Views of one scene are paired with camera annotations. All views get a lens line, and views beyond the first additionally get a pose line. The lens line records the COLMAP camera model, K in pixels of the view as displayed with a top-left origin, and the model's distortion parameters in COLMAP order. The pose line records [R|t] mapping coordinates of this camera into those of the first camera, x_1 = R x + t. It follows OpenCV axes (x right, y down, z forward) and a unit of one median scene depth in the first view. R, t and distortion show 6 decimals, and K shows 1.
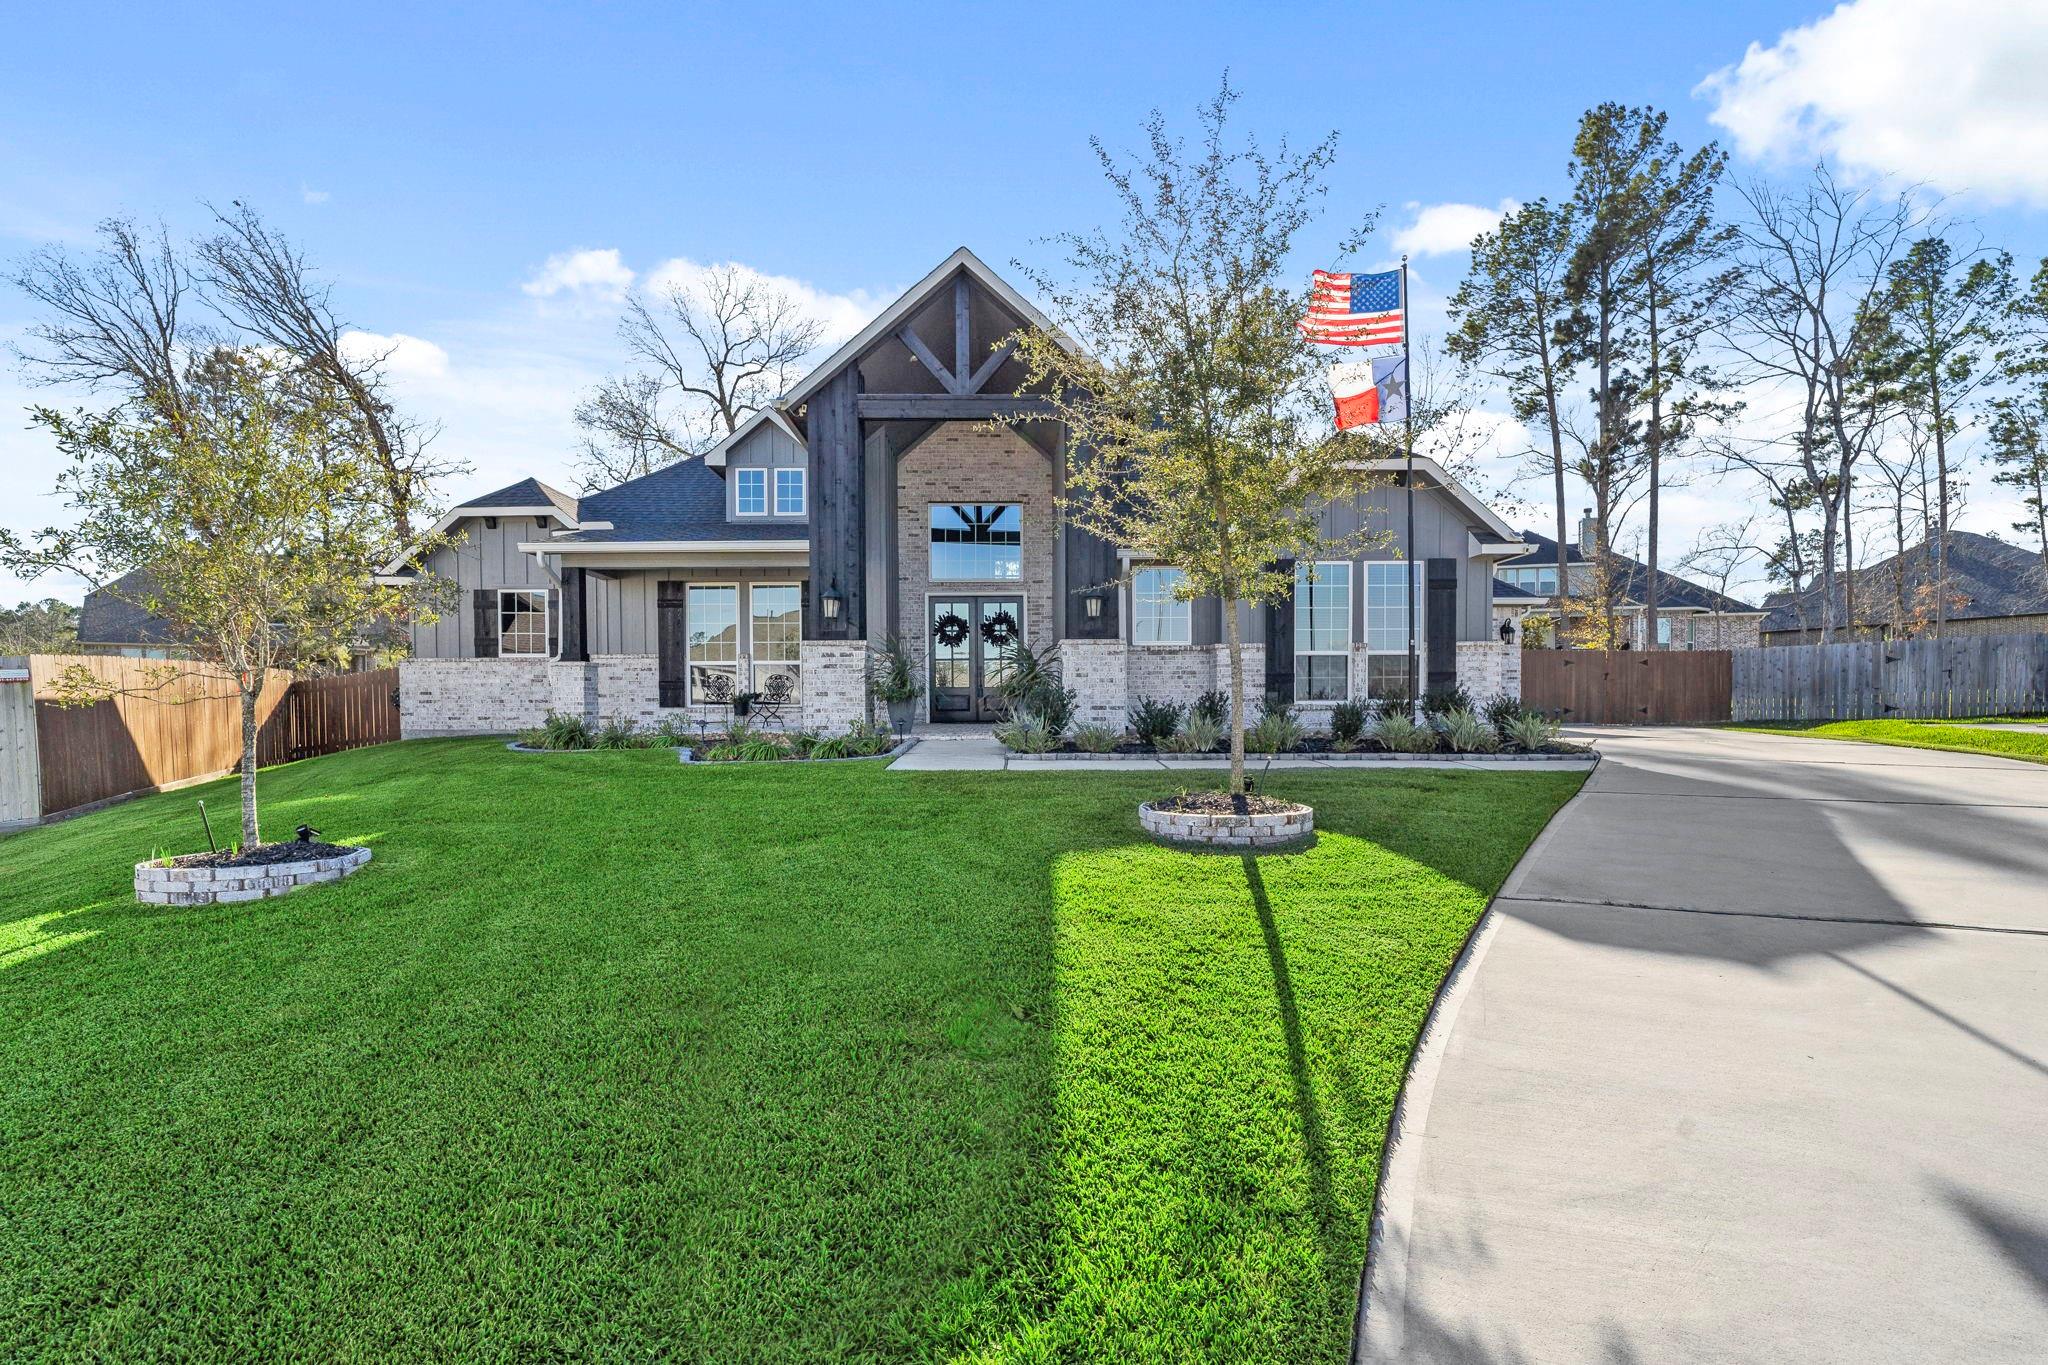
lens RADIAL K [[976.1, 0, 1012.0], [0, 976.1, 692.0], [0, 0, 1]] dist [0.005572, 0.000195]
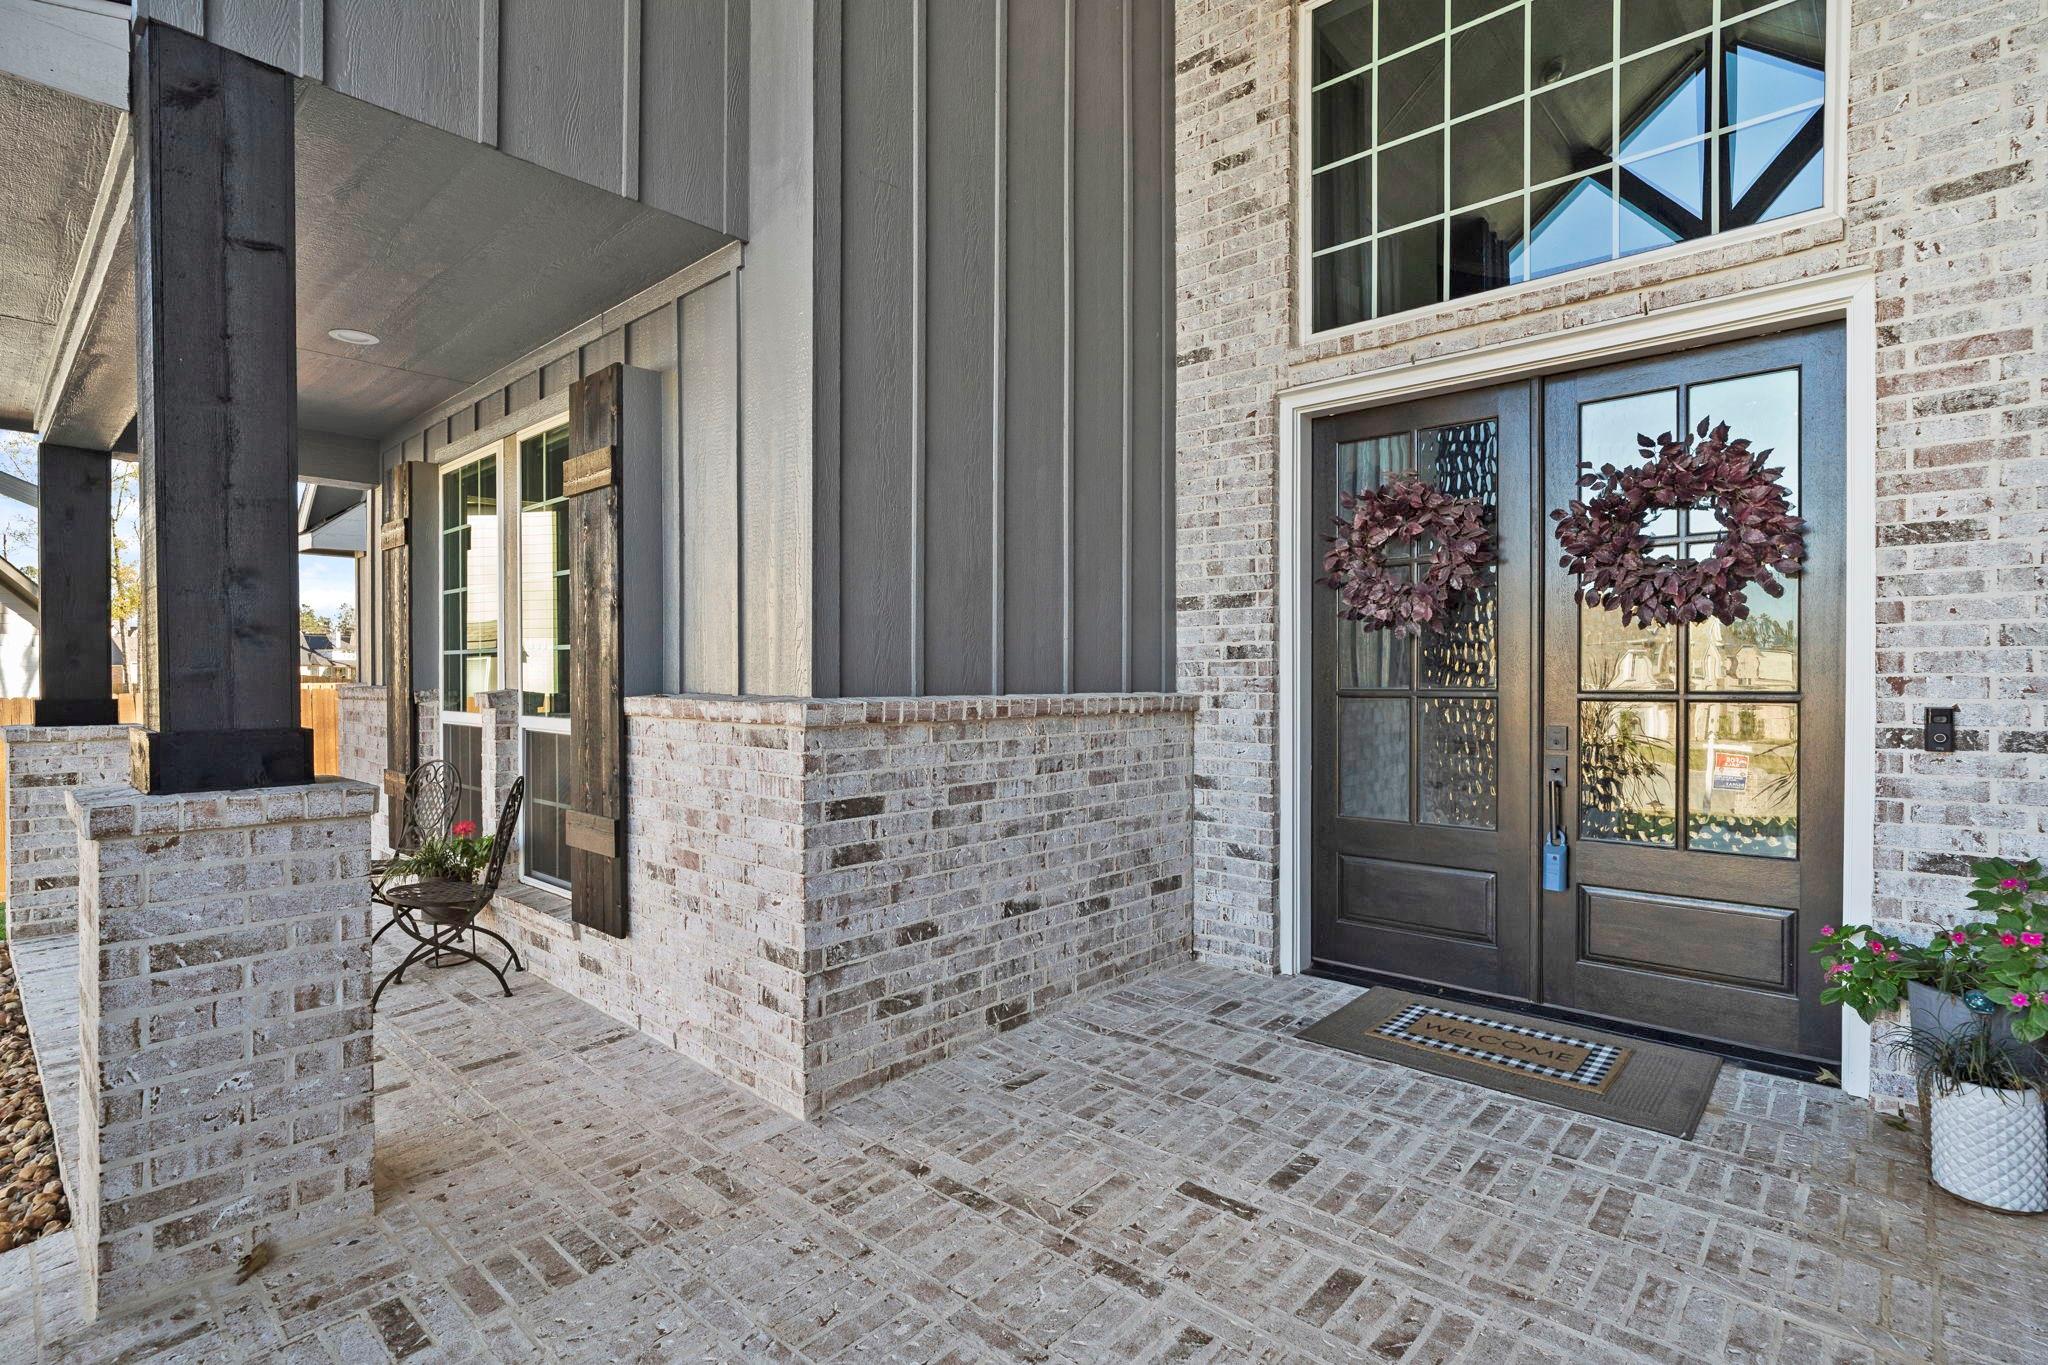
lens RADIAL K [[976.1, 0, 1026.2], [0, 976.1, 676.8], [0, 0, 1]] dist [0.005572, 0.000195]
pose [[0.710608, 0.009788, -0.703520, 0.034431], [-0.008579, 0.999949, 0.005246, -0.042552], [0.703535, 0.002308, 0.710656, 0.898020]]
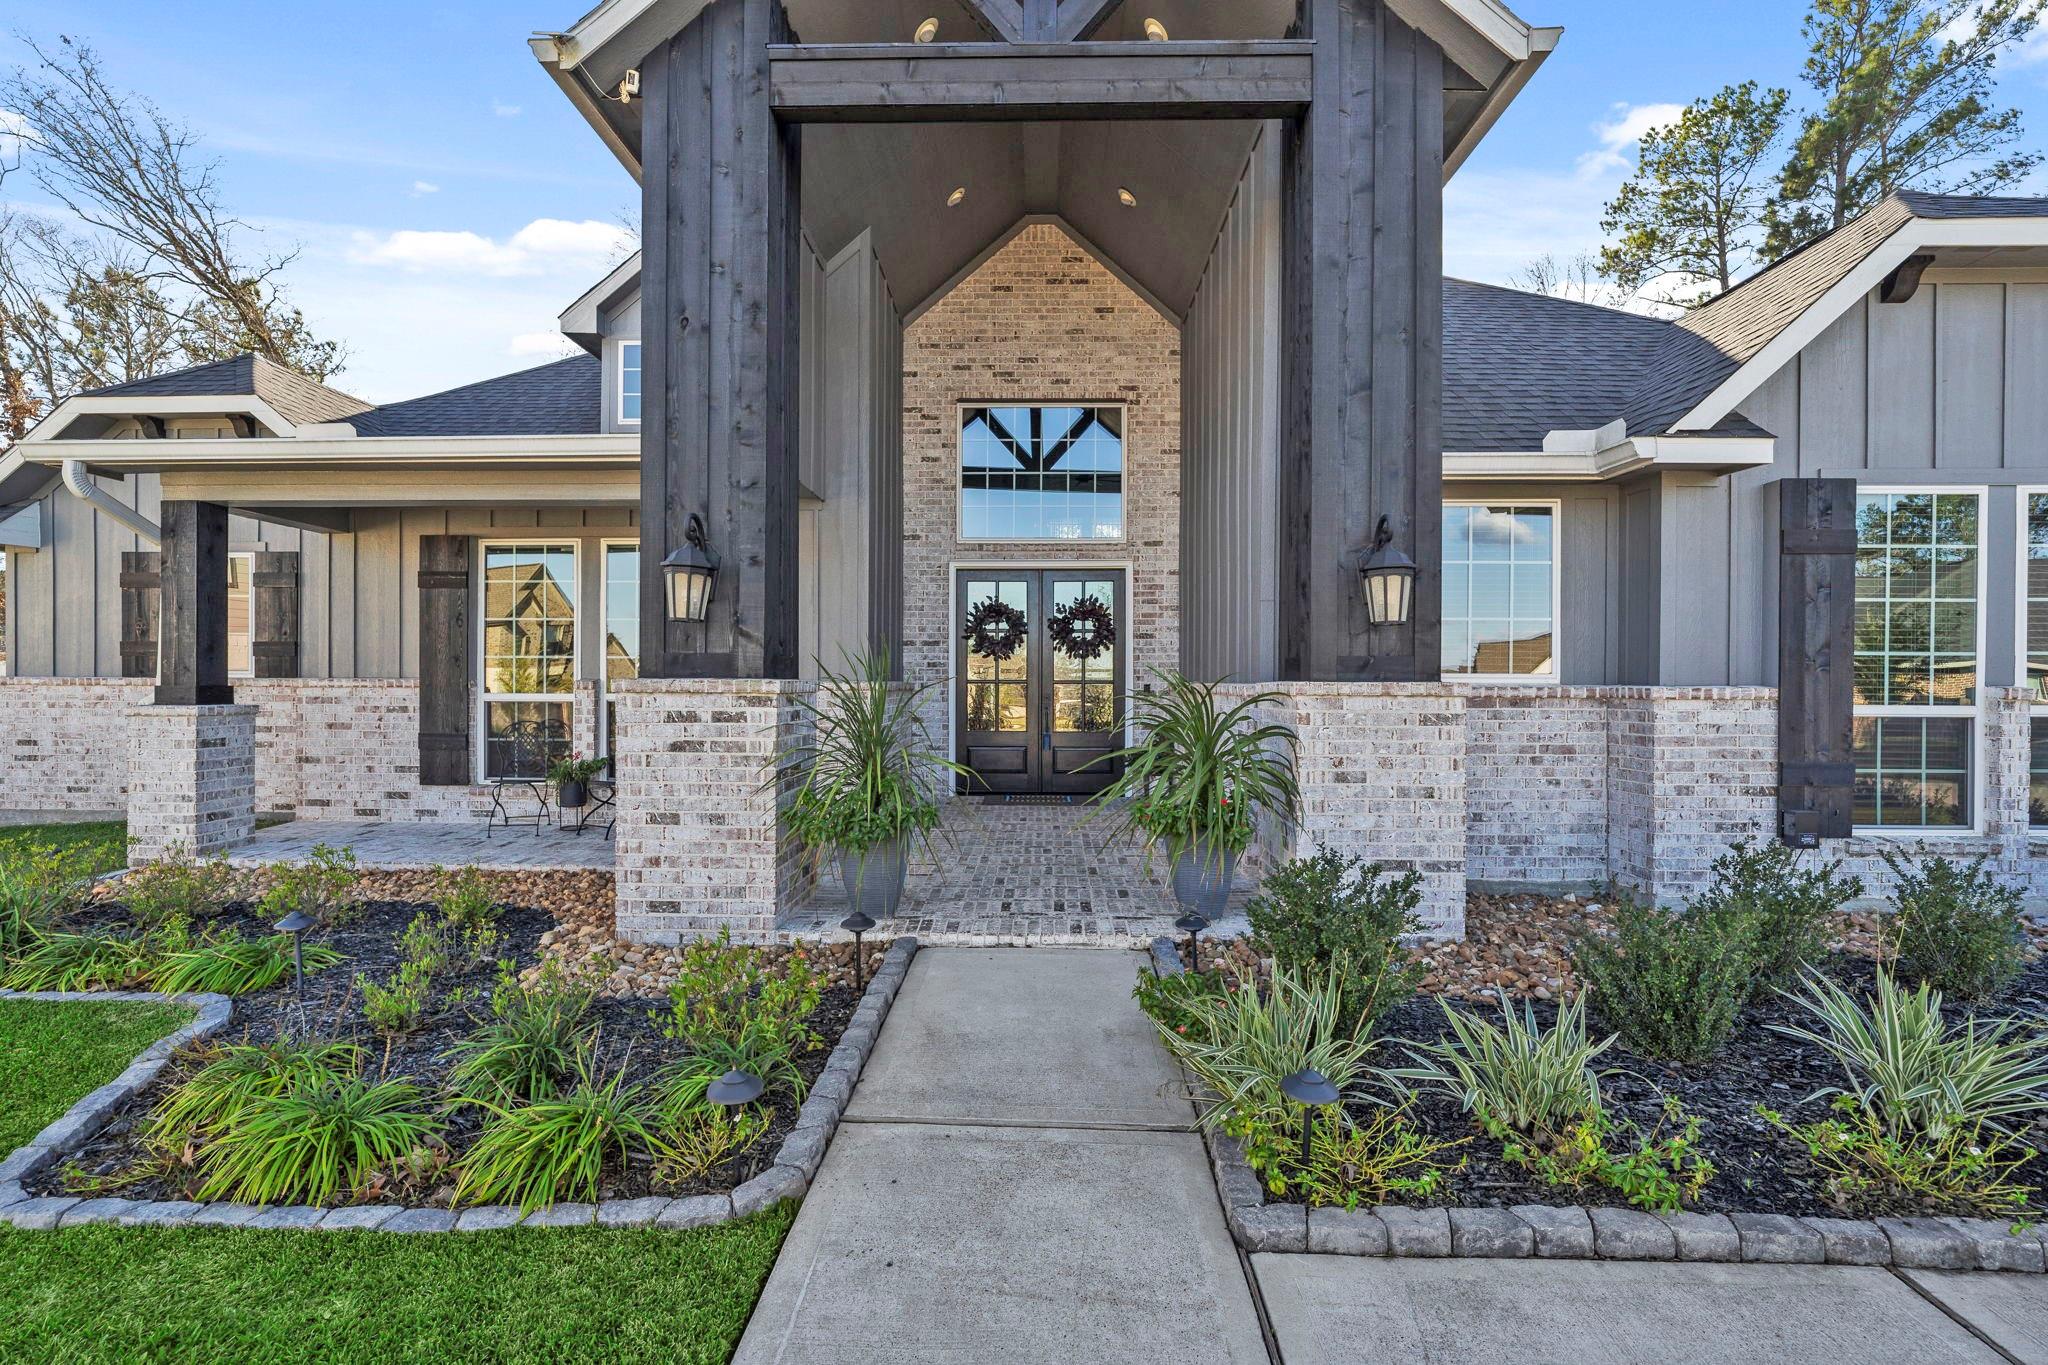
lens RADIAL K [[976.1, 0, 973.3], [0, 976.1, 661.2], [0, 0, 1]] dist [0.005572, 0.000195]
pose [[0.996973, 0.012966, -0.076656, -0.036077], [-0.013545, 0.999884, -0.007037, -0.046551], [0.076556, 0.008054, 0.997033, 0.497400]]
